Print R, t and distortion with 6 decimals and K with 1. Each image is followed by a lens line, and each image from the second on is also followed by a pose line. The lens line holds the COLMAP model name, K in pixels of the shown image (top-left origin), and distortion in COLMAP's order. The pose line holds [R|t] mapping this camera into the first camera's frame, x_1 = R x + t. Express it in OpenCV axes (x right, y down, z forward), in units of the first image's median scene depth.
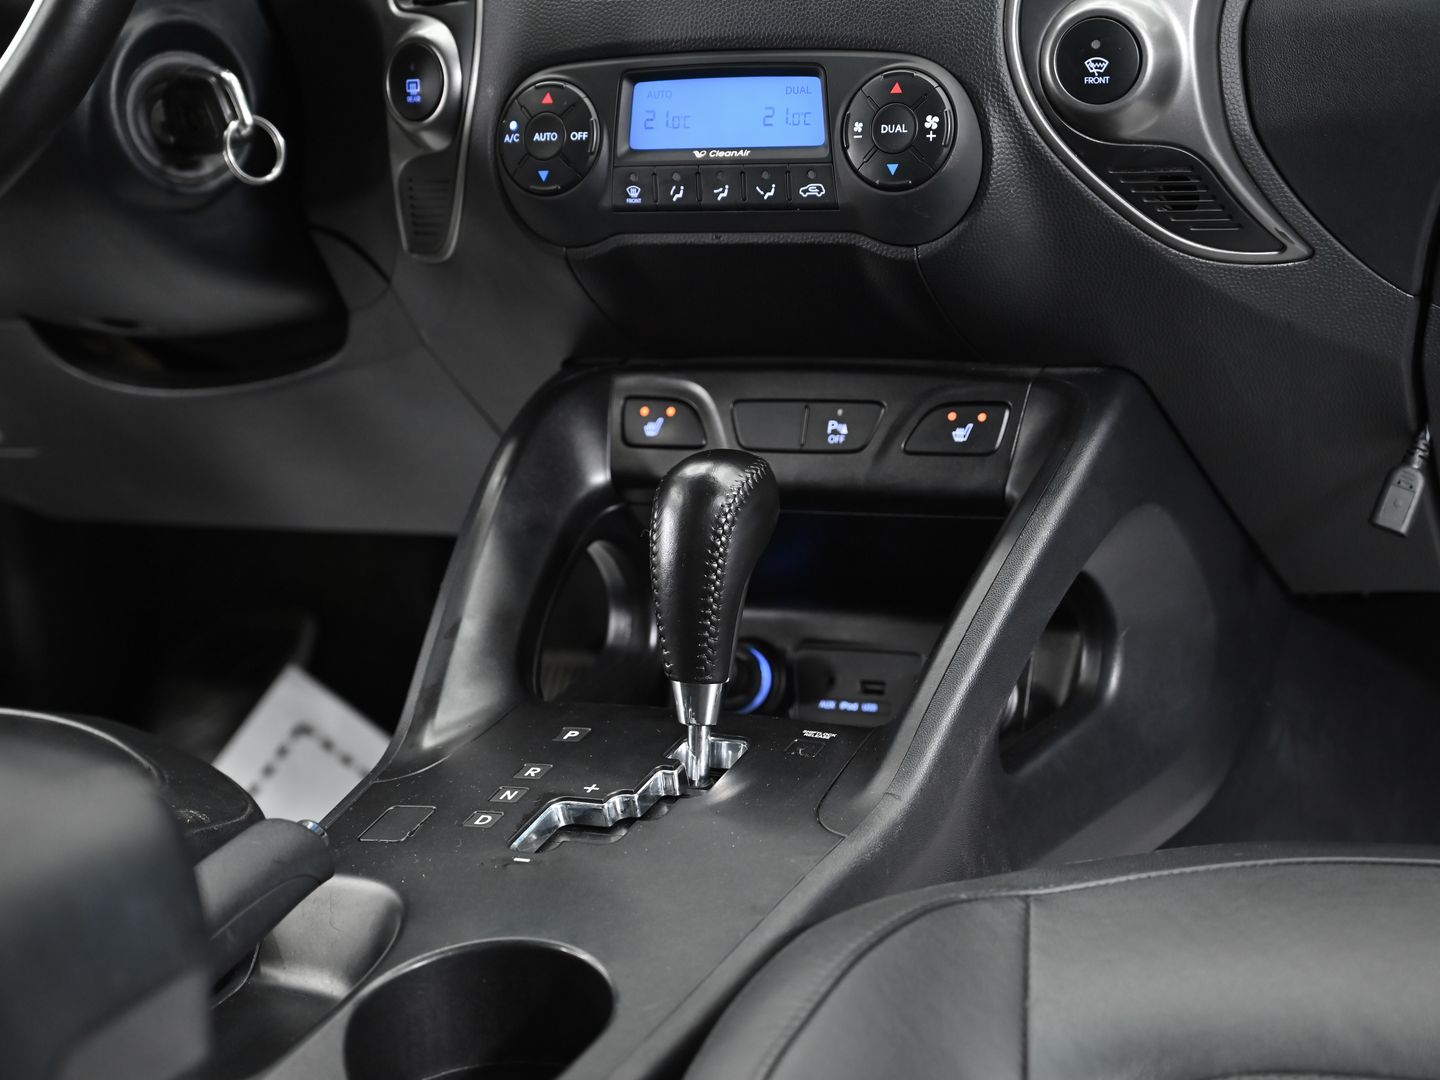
lens RADIAL K [[3074.8, 0, 720.0], [0, 3074.8, 540.0], [0, 0, 1]] dist [0.006757, -0.198786]
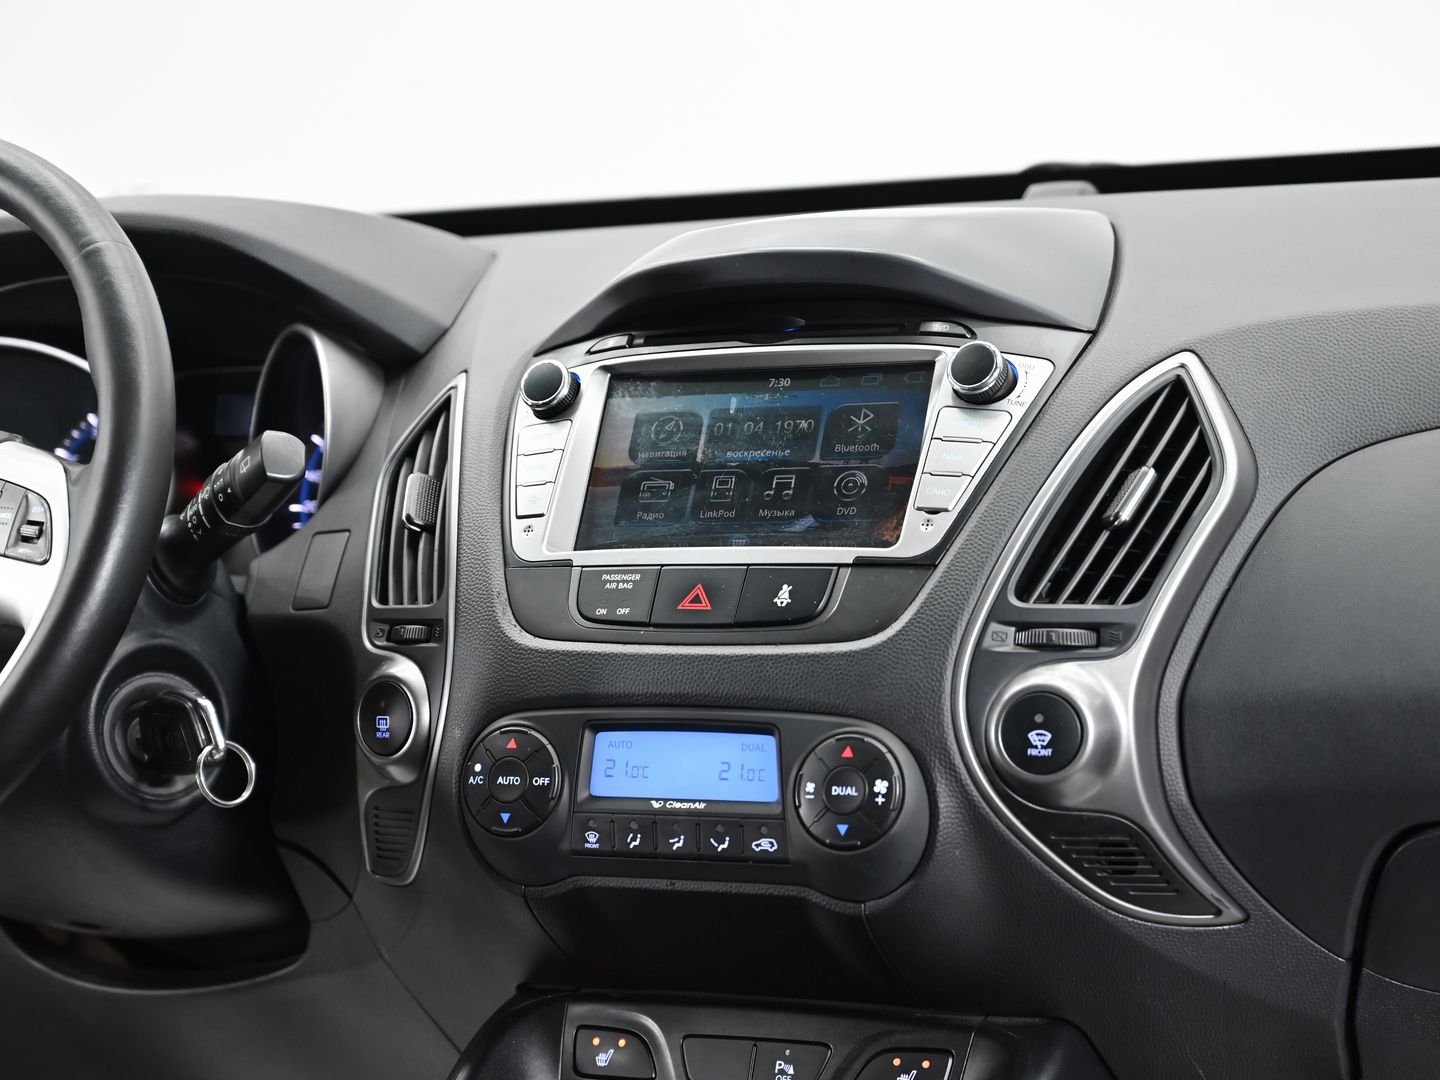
lens RADIAL K [[3074.8, 0, 720.0], [0, 3074.8, 540.0], [0, 0, 1]] dist [0.006757, -0.198786]
pose [[0.999554, 0.027729, 0.011095, 0.000640], [-0.025646, 0.987268, -0.156983, -0.050551], [-0.015307, 0.156629, 0.987539, -0.036199]]
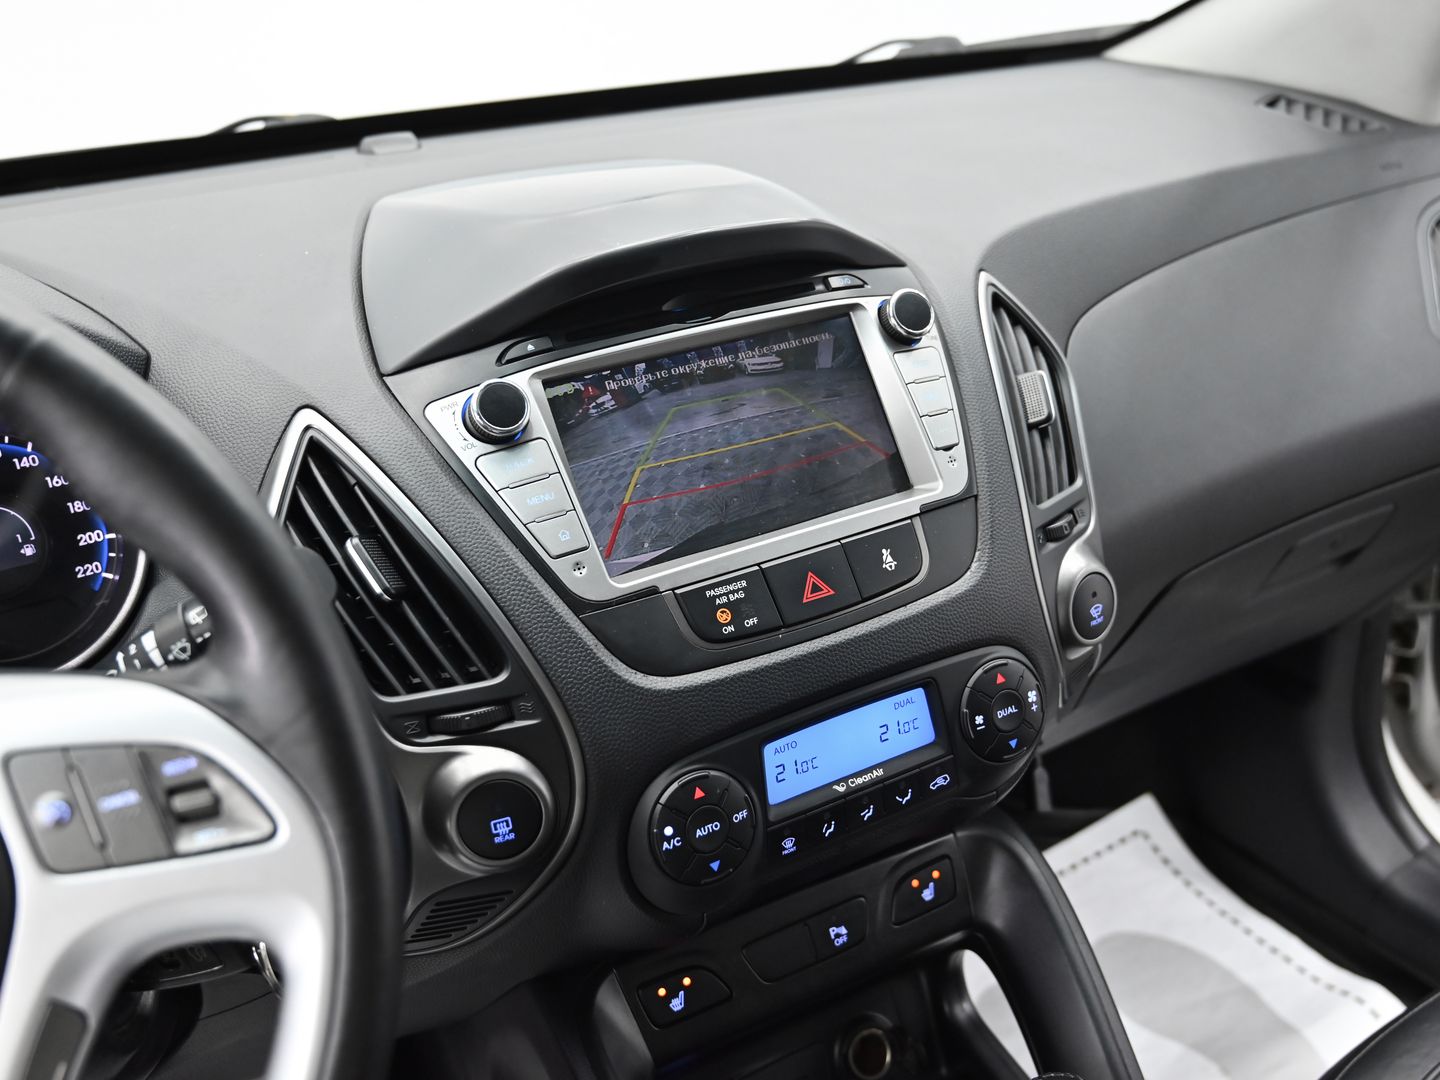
lens RADIAL K [[1311.0, 0, 720.0], [0, 1311.0, 540.0], [0, 0, 1]] dist [-0.002465, -0.014853]
pose [[0.576351, -0.278137, 0.768413, -0.353773], [0.243126, 0.956080, 0.163708, -0.289271], [-0.780198, 0.092468, 0.618660, 0.730306]]
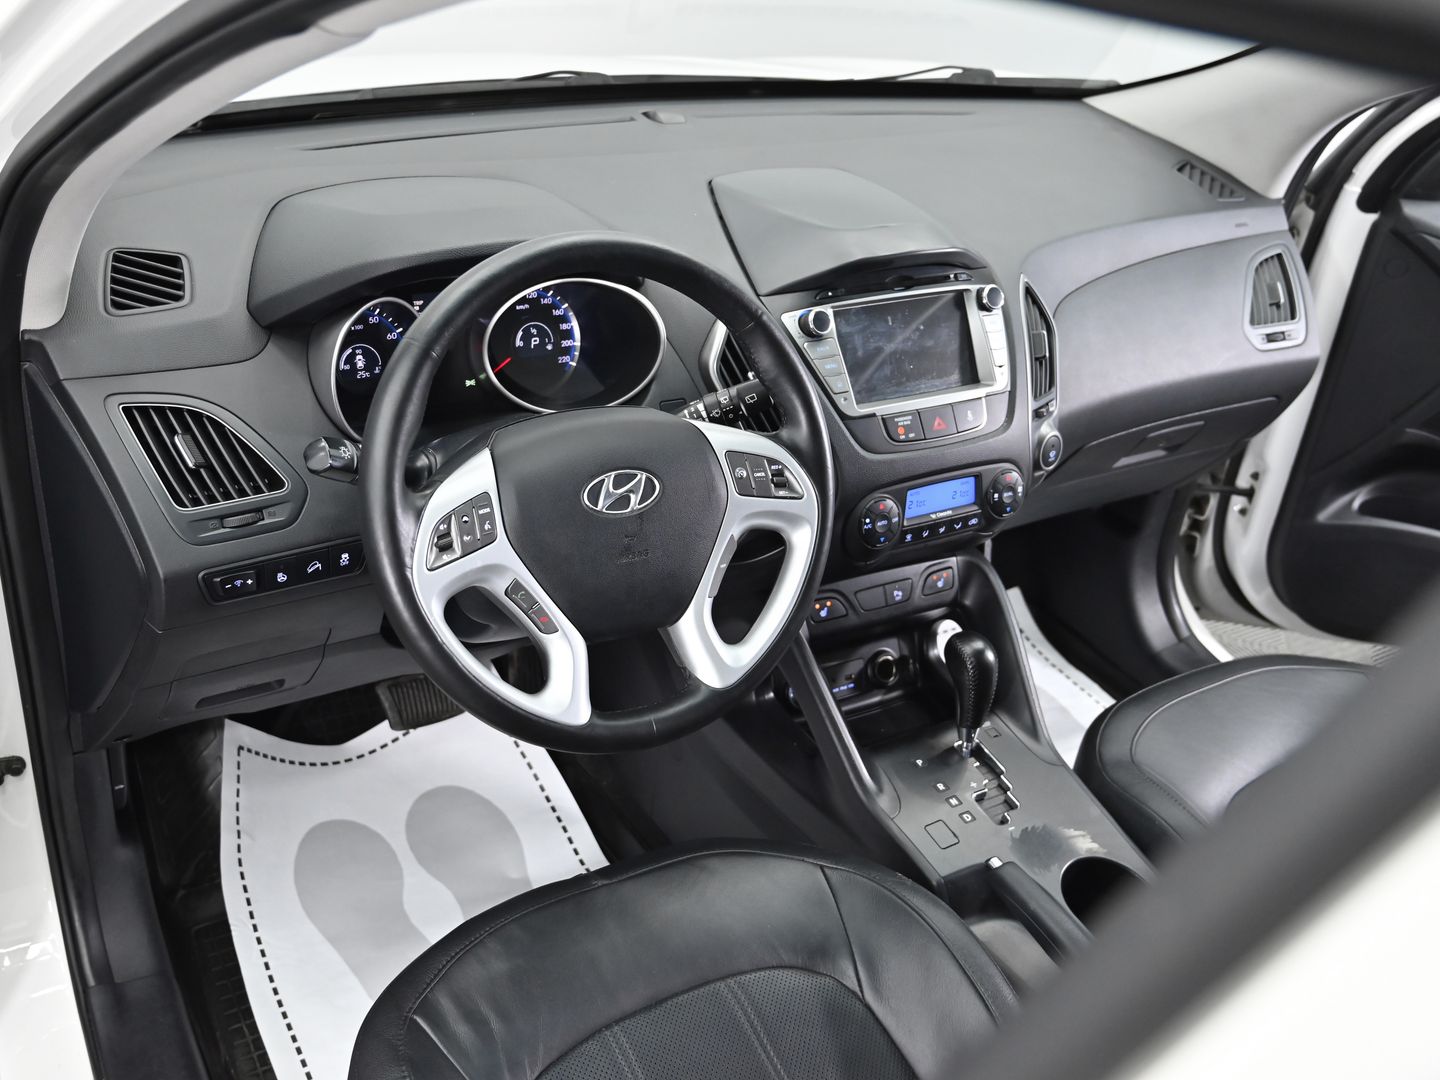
lens RADIAL K [[1359.9, 0, 655.9], [0, 1359.9, 489.7], [0, 0, 1]] dist [0.001333, 0.003866]
pose [[0.550429, -0.273508, 0.788810, -0.924352], [0.081978, 0.957956, 0.274954, -0.441473], [-0.830848, -0.086678, 0.549708, 0.597463]]
